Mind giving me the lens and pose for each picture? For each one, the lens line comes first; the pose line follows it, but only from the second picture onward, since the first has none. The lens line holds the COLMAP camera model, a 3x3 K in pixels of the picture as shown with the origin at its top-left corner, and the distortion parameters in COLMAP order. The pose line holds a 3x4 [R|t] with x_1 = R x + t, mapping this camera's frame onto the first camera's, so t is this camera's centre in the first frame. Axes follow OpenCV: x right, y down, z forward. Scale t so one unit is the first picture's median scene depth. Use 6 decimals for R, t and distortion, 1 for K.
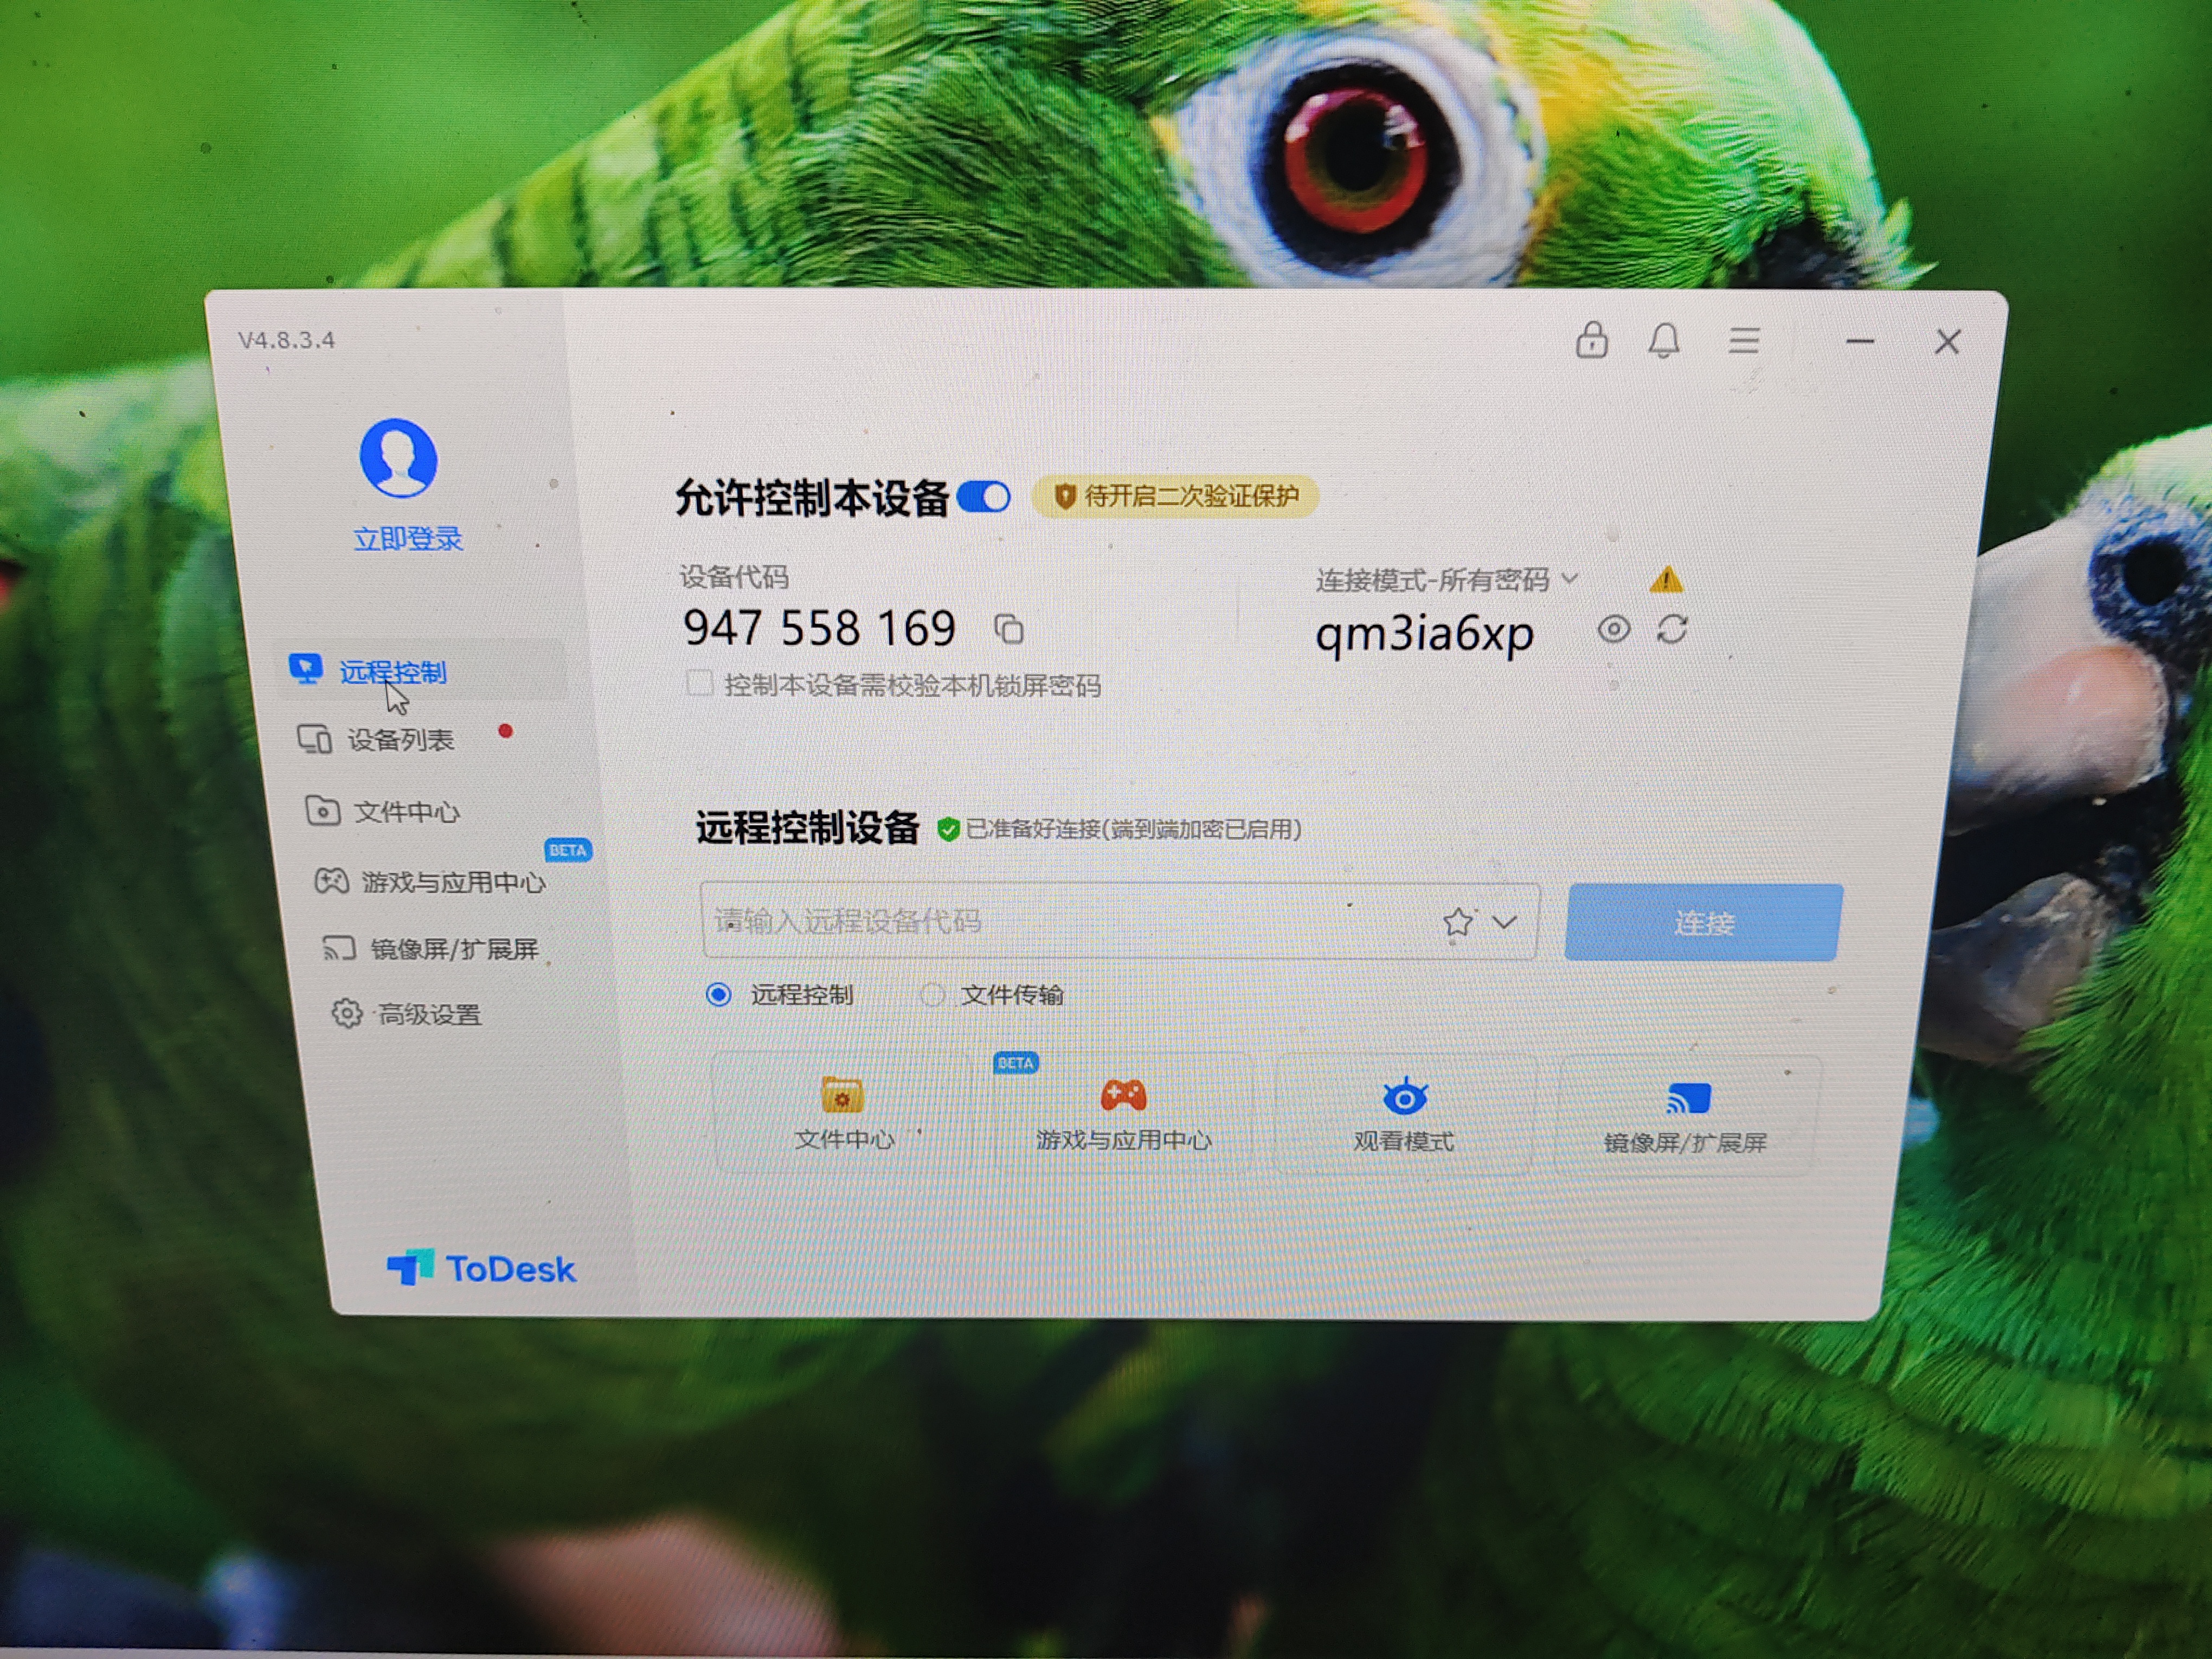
lens RADIAL K [[1568.1, 0, 1088.5], [0, 1568.1, 822.5], [0, 0, 1]] dist [0.048292, -0.055674]
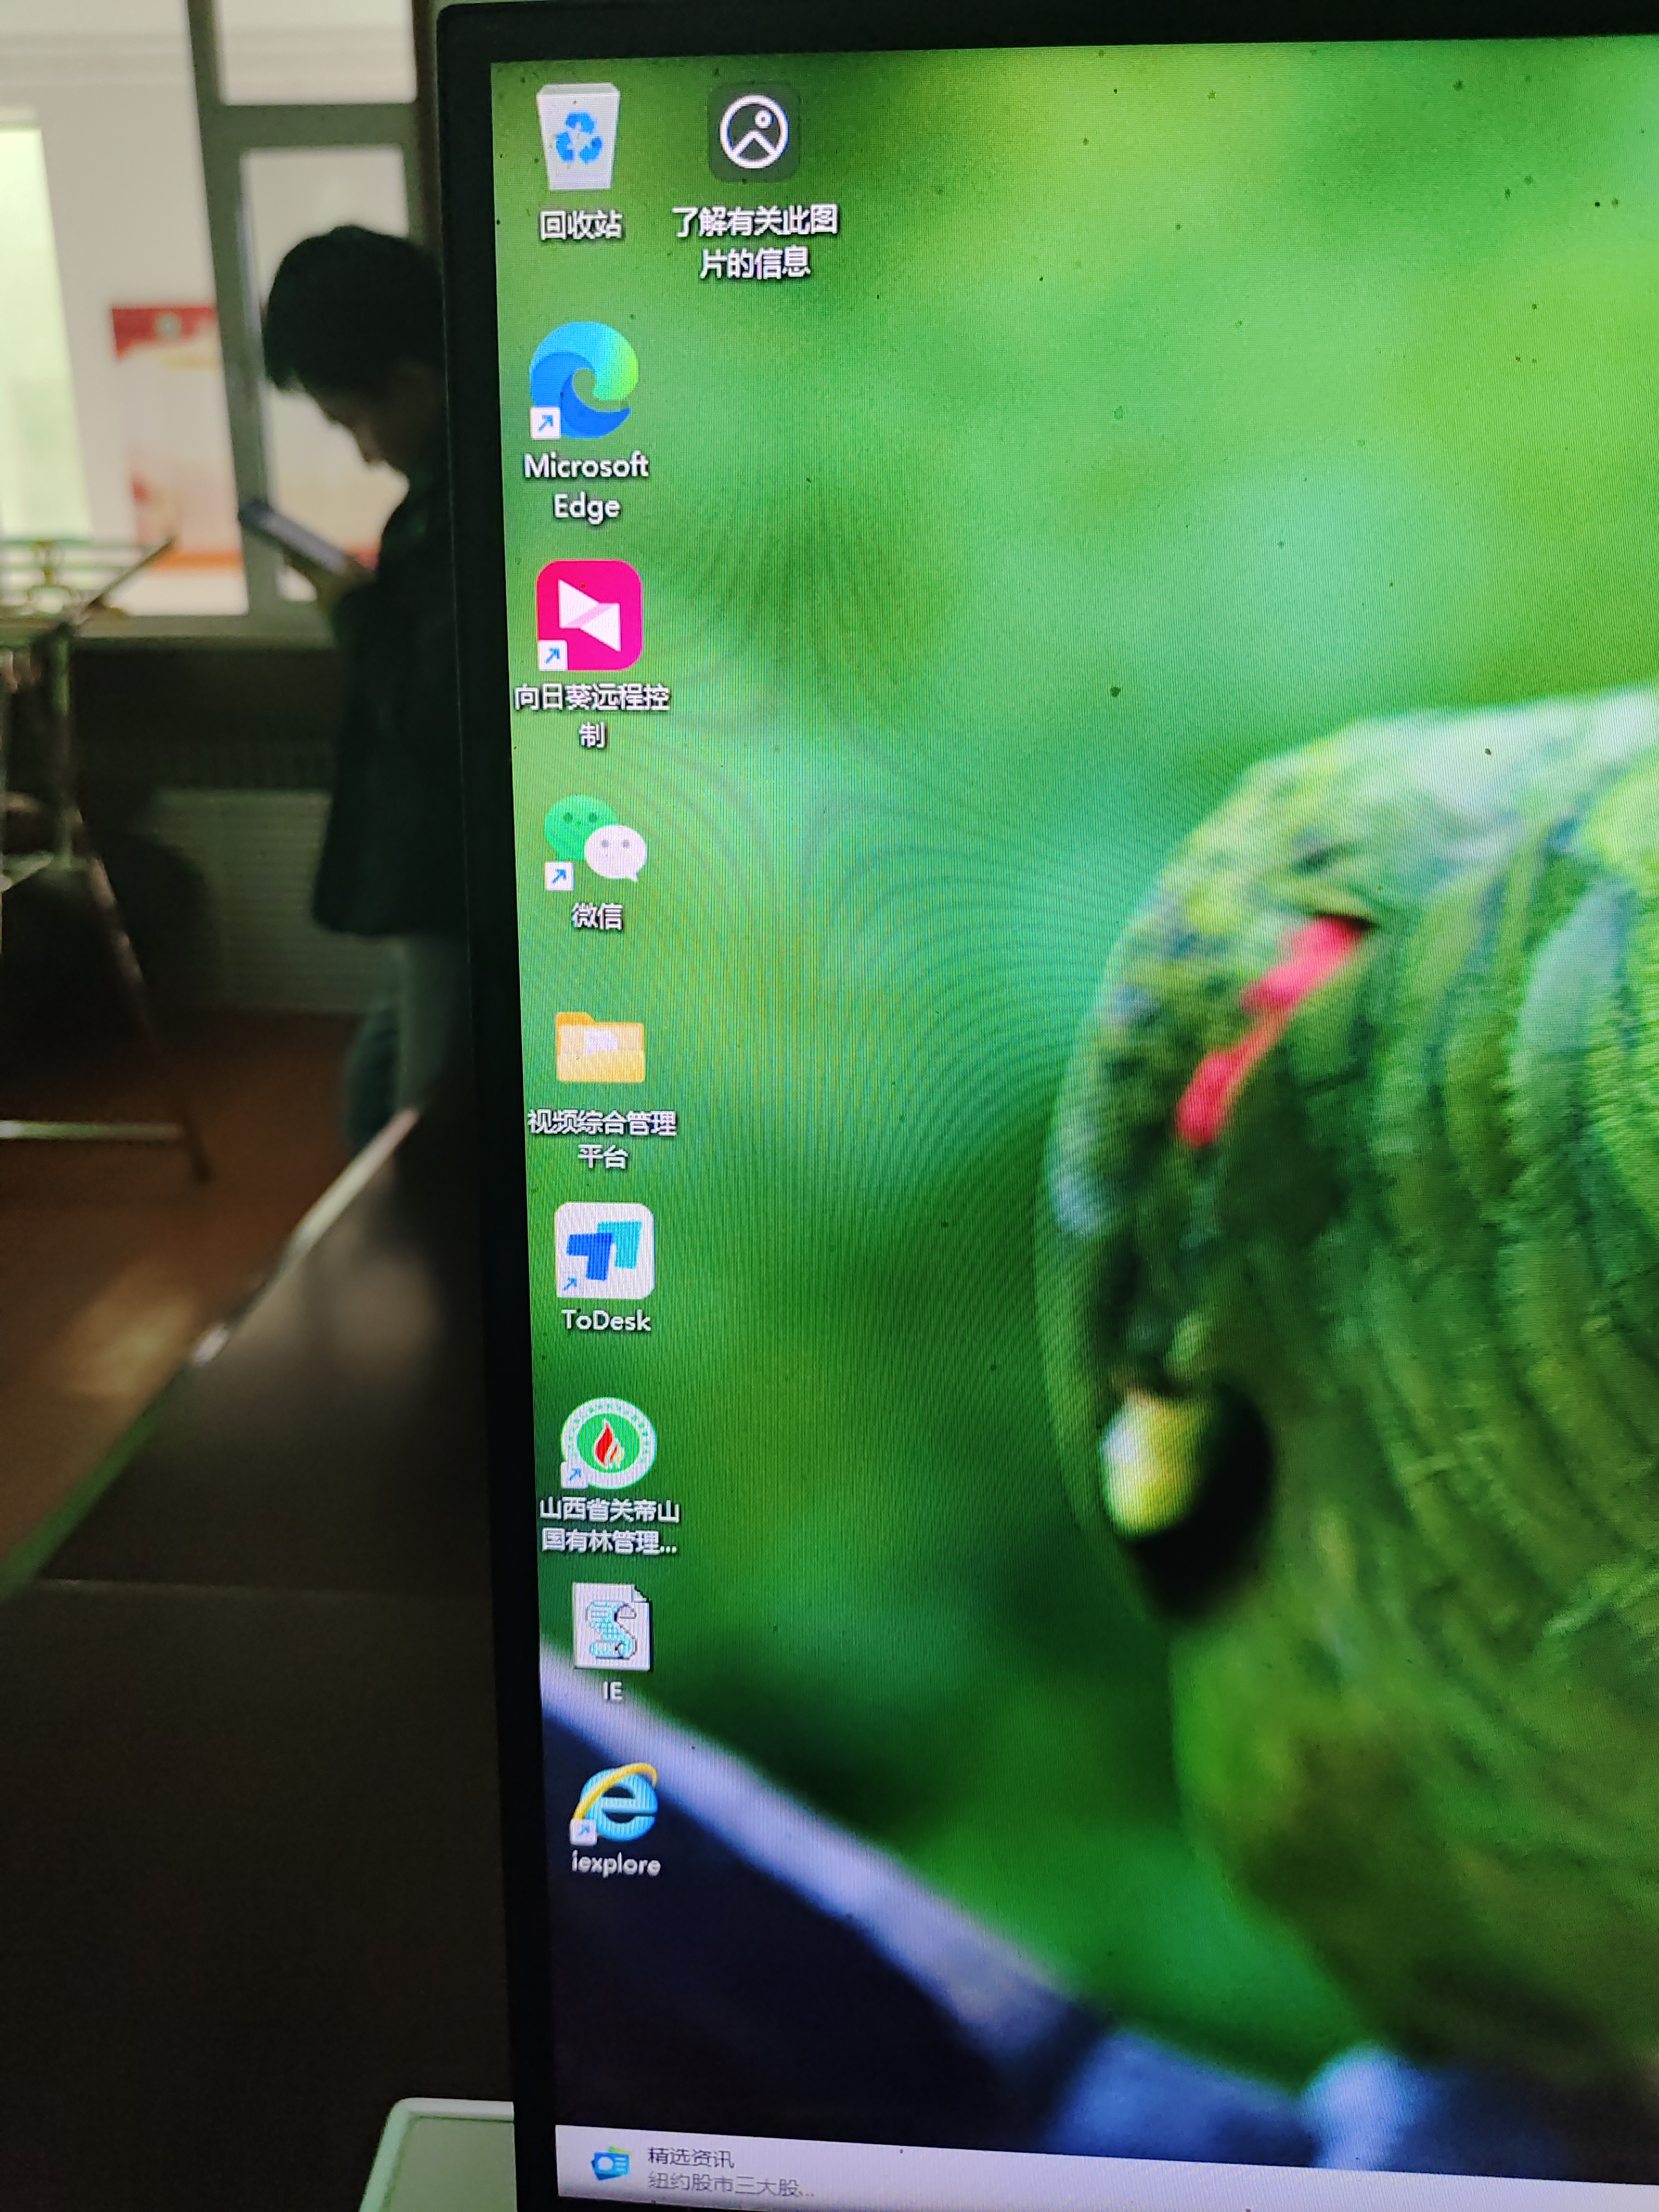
lens RADIAL K [[1568.1, 0, 822.1], [0, 1568.1, 1110.2], [0, 0, 1]] dist [0.048292, -0.055674]
pose [[0.999862, 0.014665, 0.007822, -0.838277], [-0.014293, 0.998854, -0.045681, -0.011561], [-0.008483, 0.045563, 0.998925, 0.113724]]
